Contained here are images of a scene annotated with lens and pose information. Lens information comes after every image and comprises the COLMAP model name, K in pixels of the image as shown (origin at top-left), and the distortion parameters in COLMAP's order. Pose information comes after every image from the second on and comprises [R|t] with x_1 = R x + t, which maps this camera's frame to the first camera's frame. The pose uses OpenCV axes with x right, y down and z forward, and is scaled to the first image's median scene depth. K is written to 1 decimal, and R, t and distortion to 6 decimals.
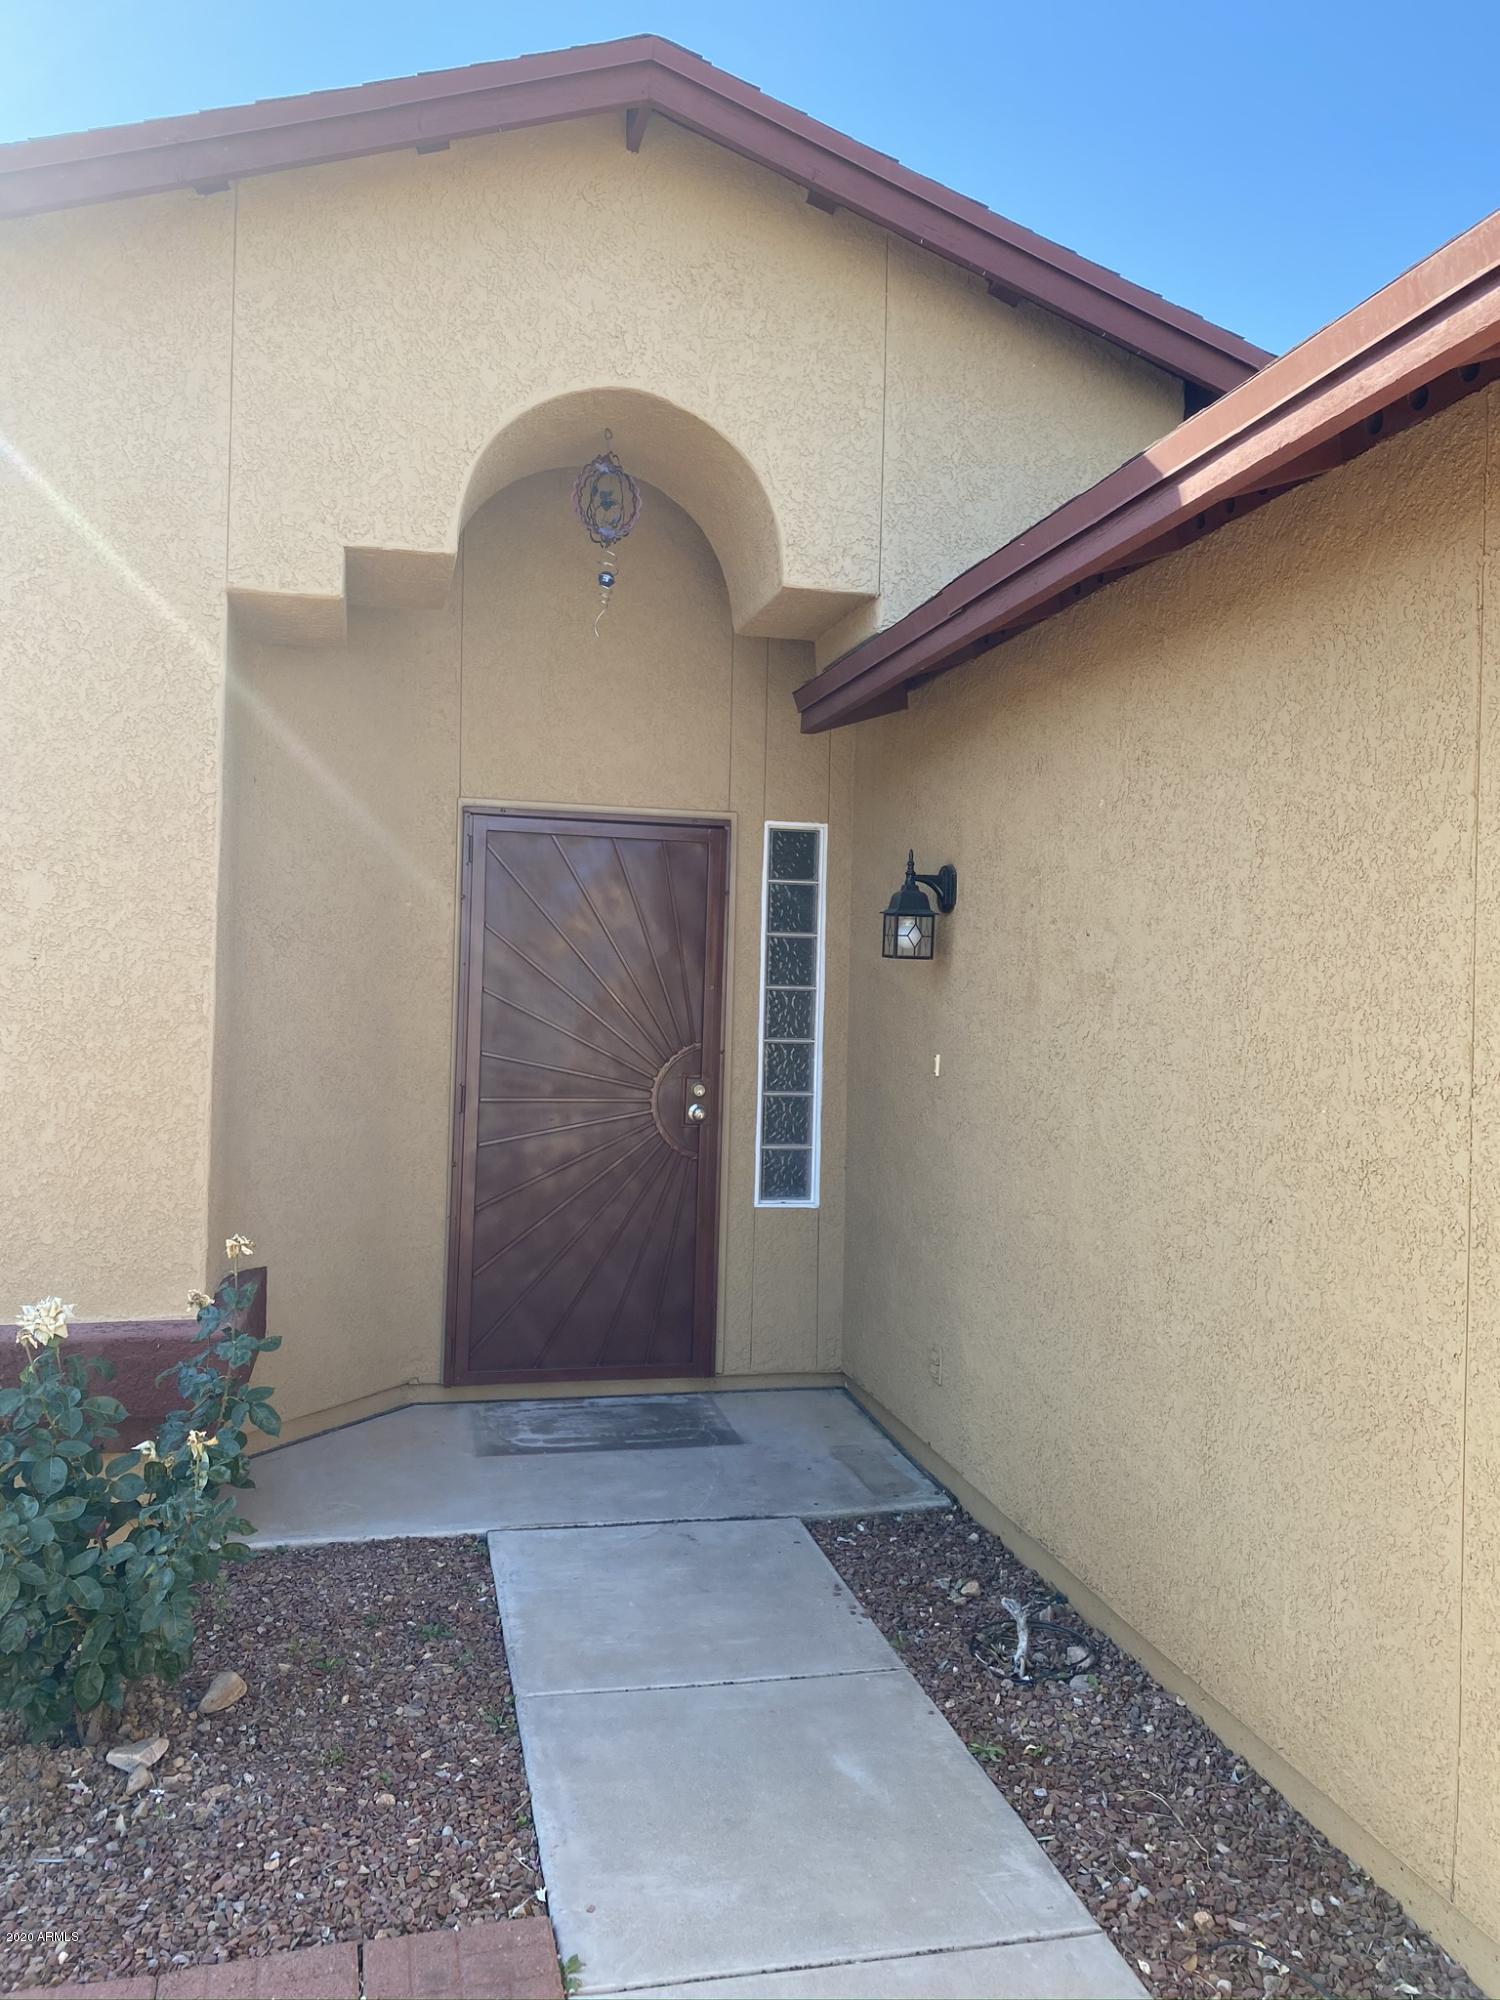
lens RADIAL K [[1520.6, 0, 749.2], [0, 1520.6, 999.8], [0, 0, 1]] dist [0.059539, -0.012300]
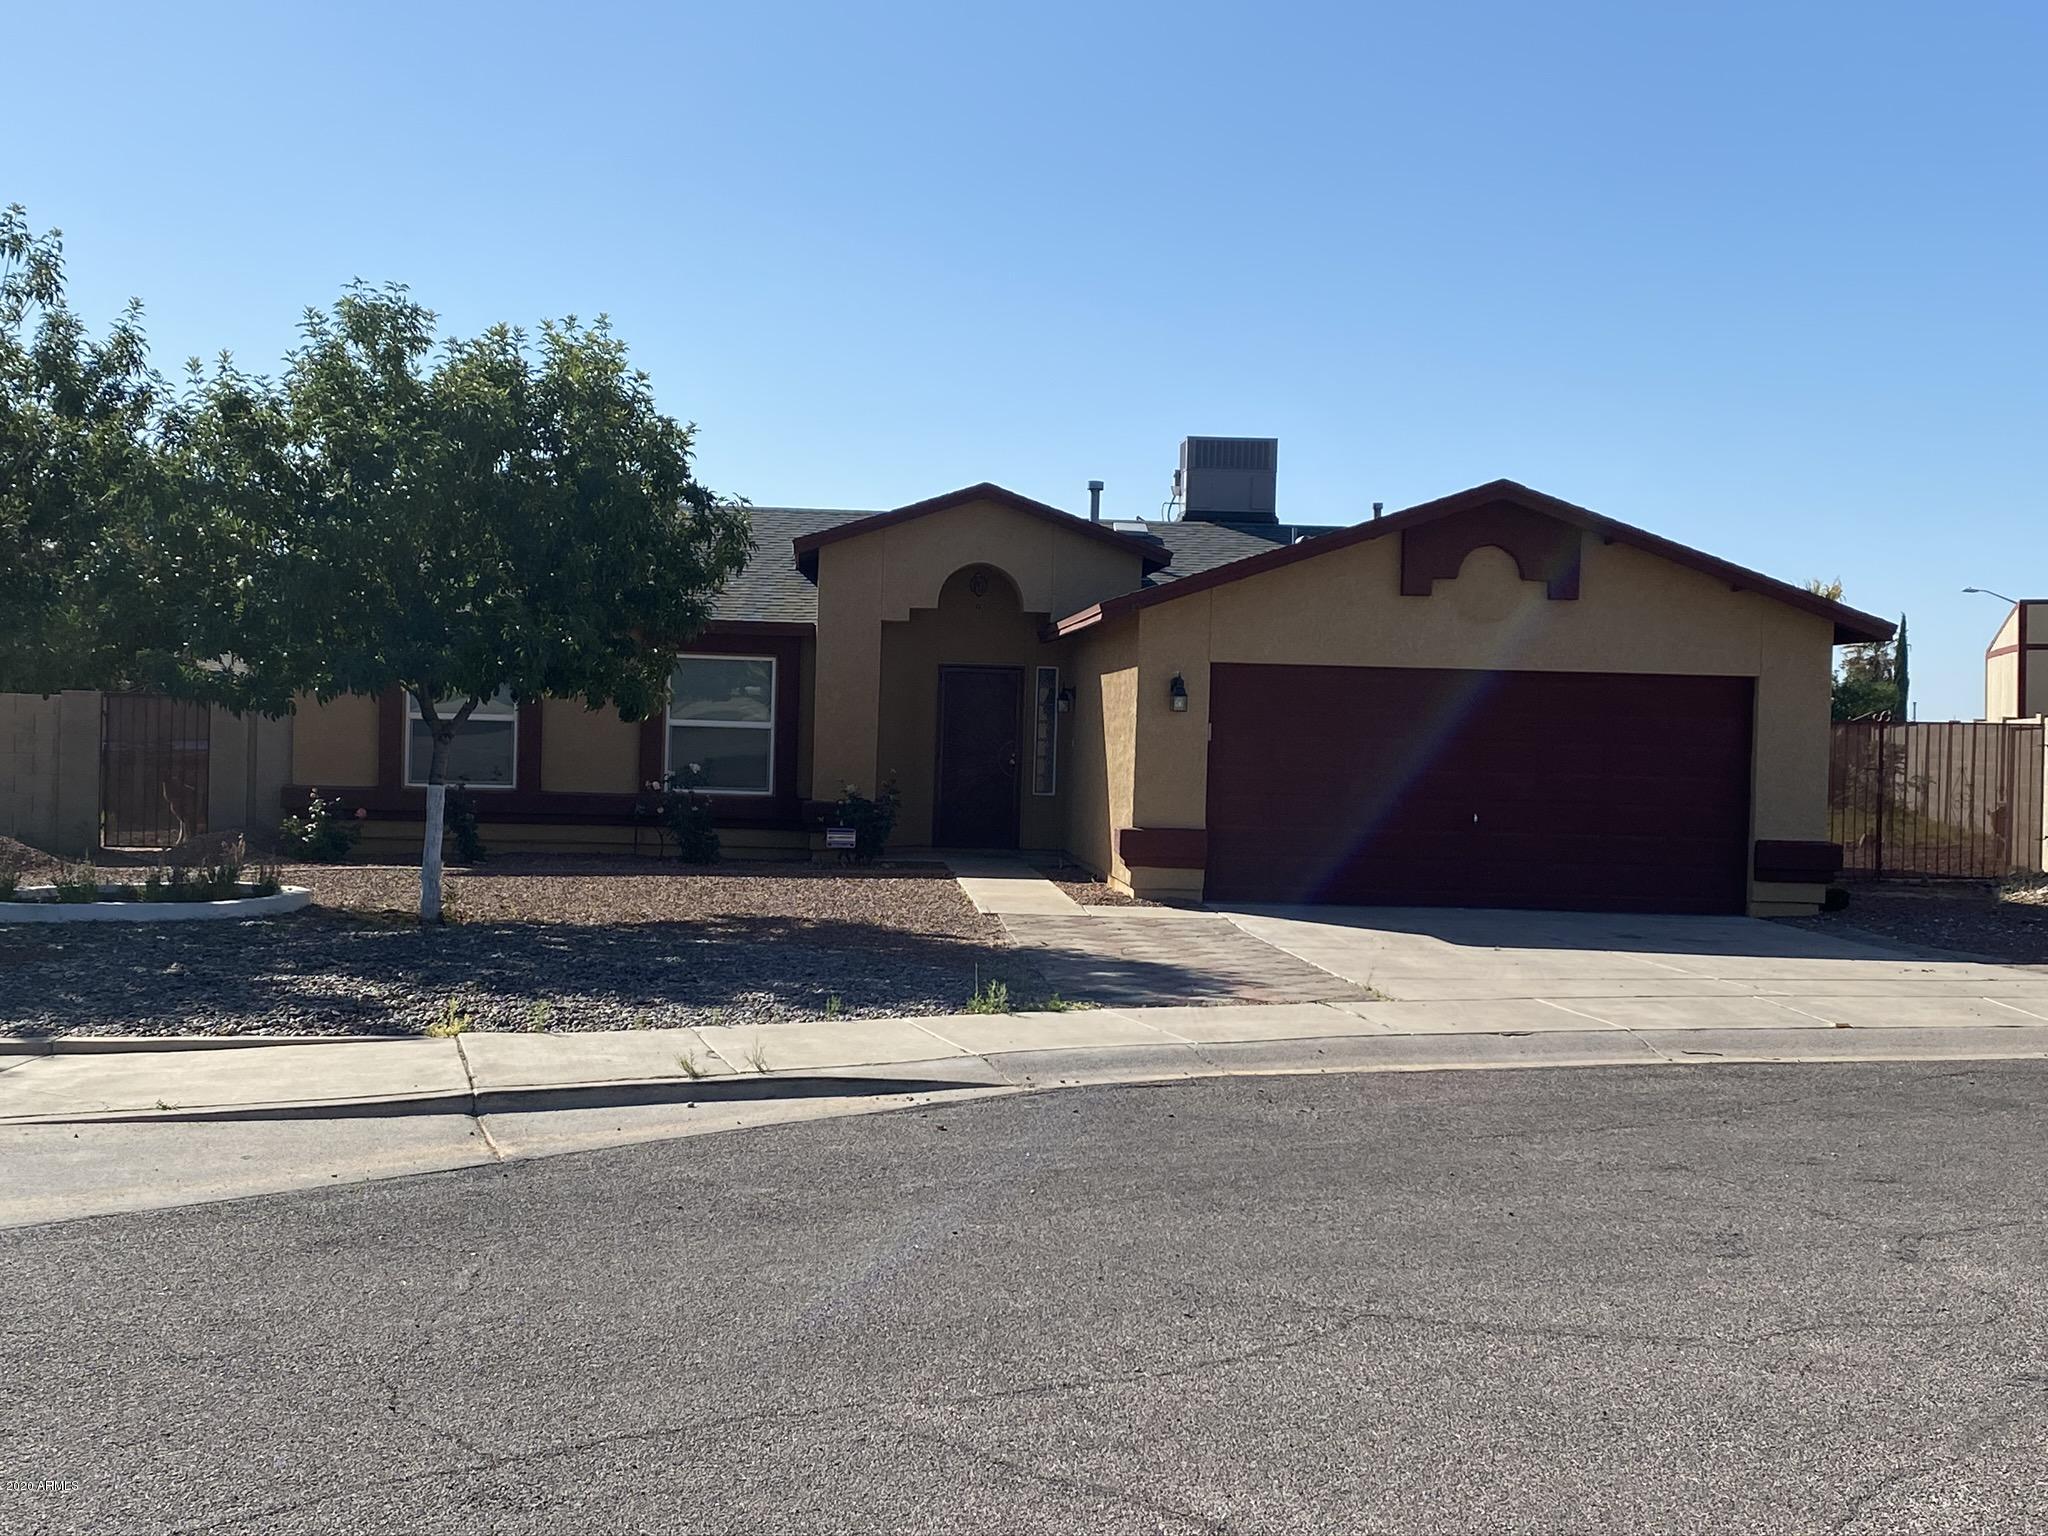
lens RADIAL K [[2545.0, 0, 1022.0], [0, 2545.0, 787.5], [0, 0, 1]] dist [0.154844, 0.000000]
pose [[0.986874, 0.009326, -0.161220, 0.962571], [-0.008224, 0.999938, 0.007499, 0.102315], [0.161280, -0.006075, 0.986890, -4.823403]]
